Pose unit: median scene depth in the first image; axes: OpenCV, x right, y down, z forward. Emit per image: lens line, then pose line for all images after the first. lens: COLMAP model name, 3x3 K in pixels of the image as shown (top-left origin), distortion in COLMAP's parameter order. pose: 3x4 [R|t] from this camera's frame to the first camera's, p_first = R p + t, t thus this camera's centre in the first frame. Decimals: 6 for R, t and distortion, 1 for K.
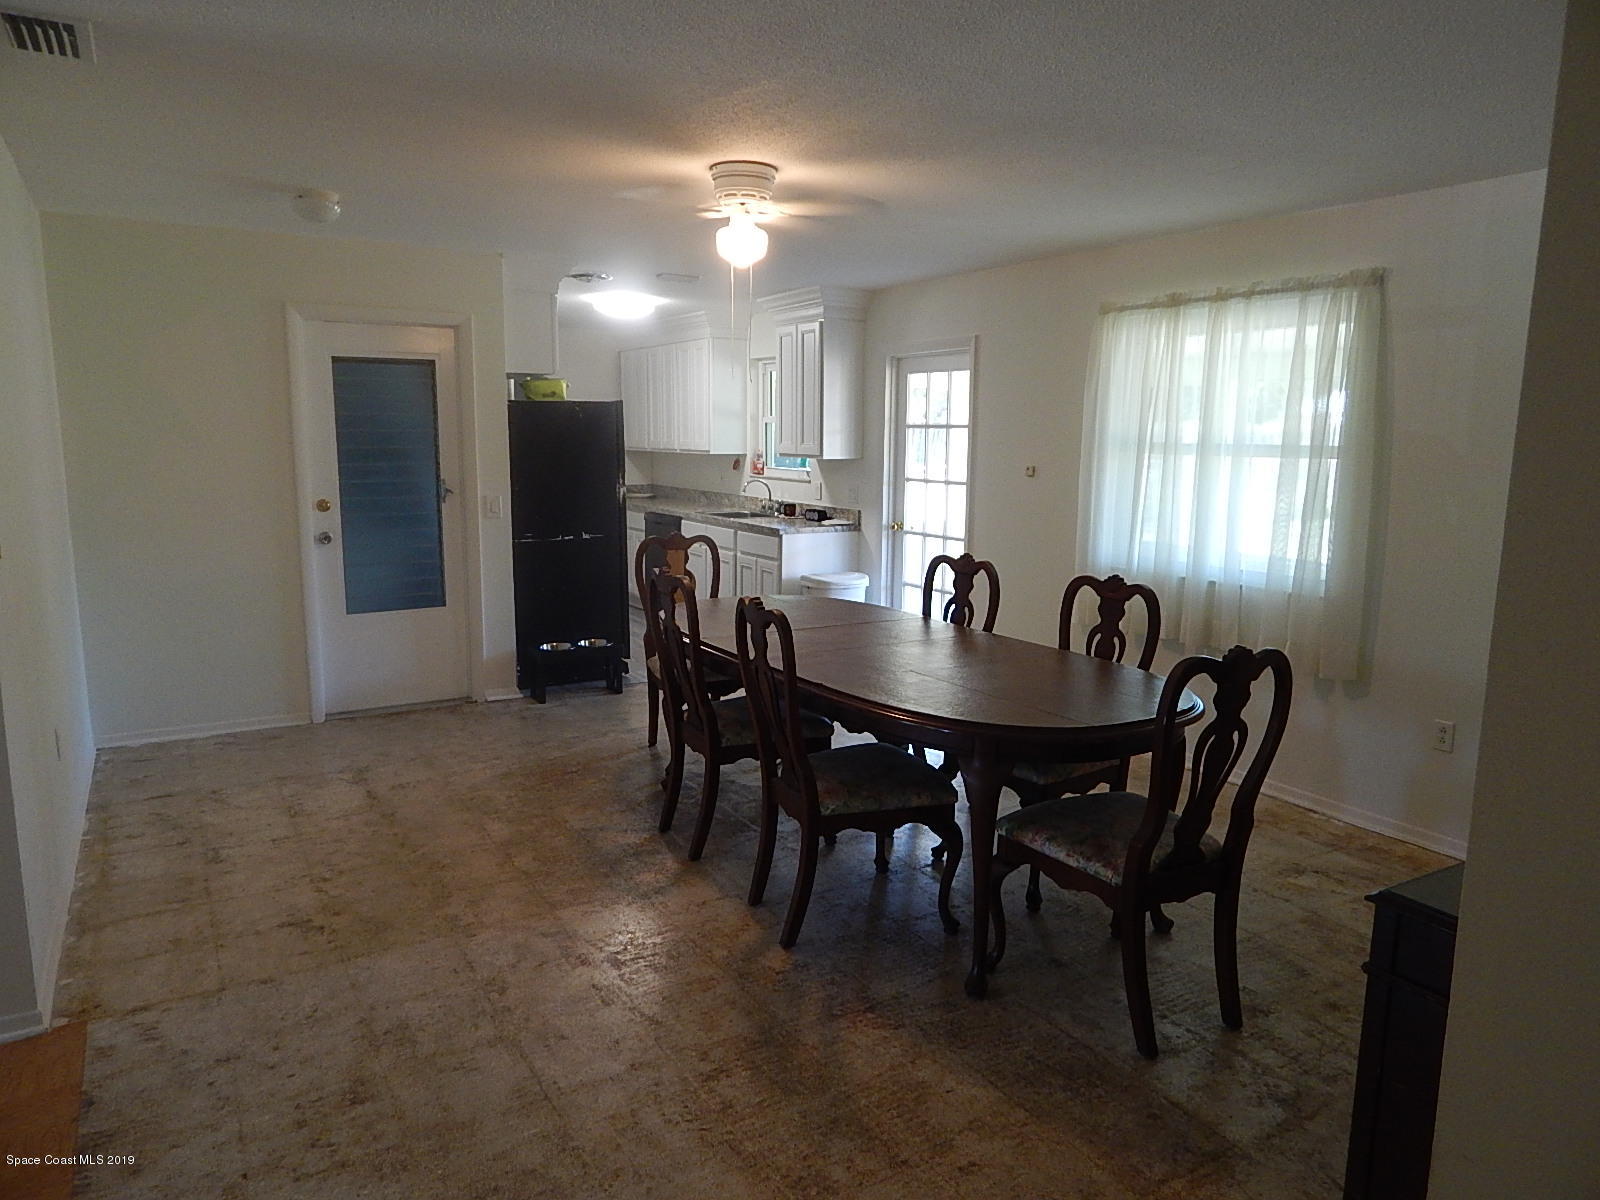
lens RADIAL K [[1053.8, 0, 802.7], [0, 1053.8, 603.1], [0, 0, 1]] dist [0.003096, -0.007890]
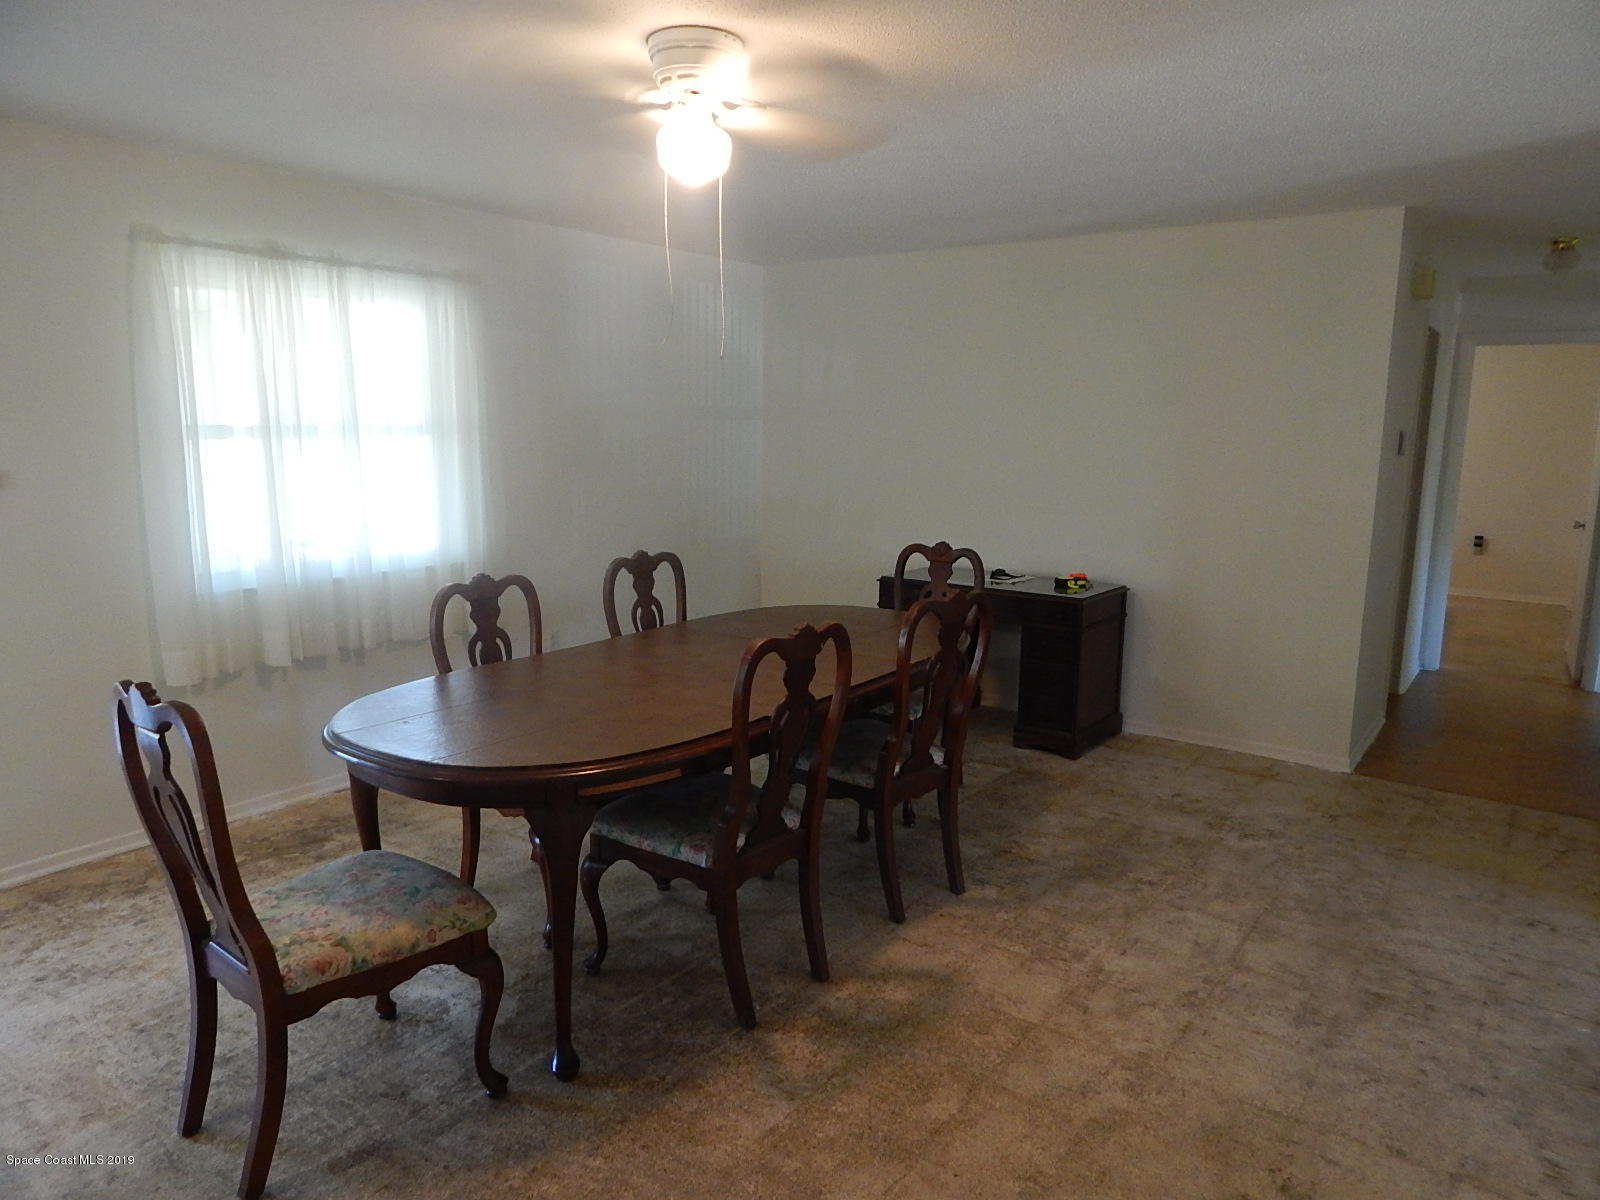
lens RADIAL K [[1053.8, 0, 799.0], [0, 1053.8, 605.0], [0, 0, 1]] dist [0.003096, -0.007890]
pose [[-0.380104, -0.177006, 0.907849, -0.881473], [0.131923, 0.961109, 0.242624, -0.249246], [-0.915487, 0.211989, -0.341970, 1.432532]]
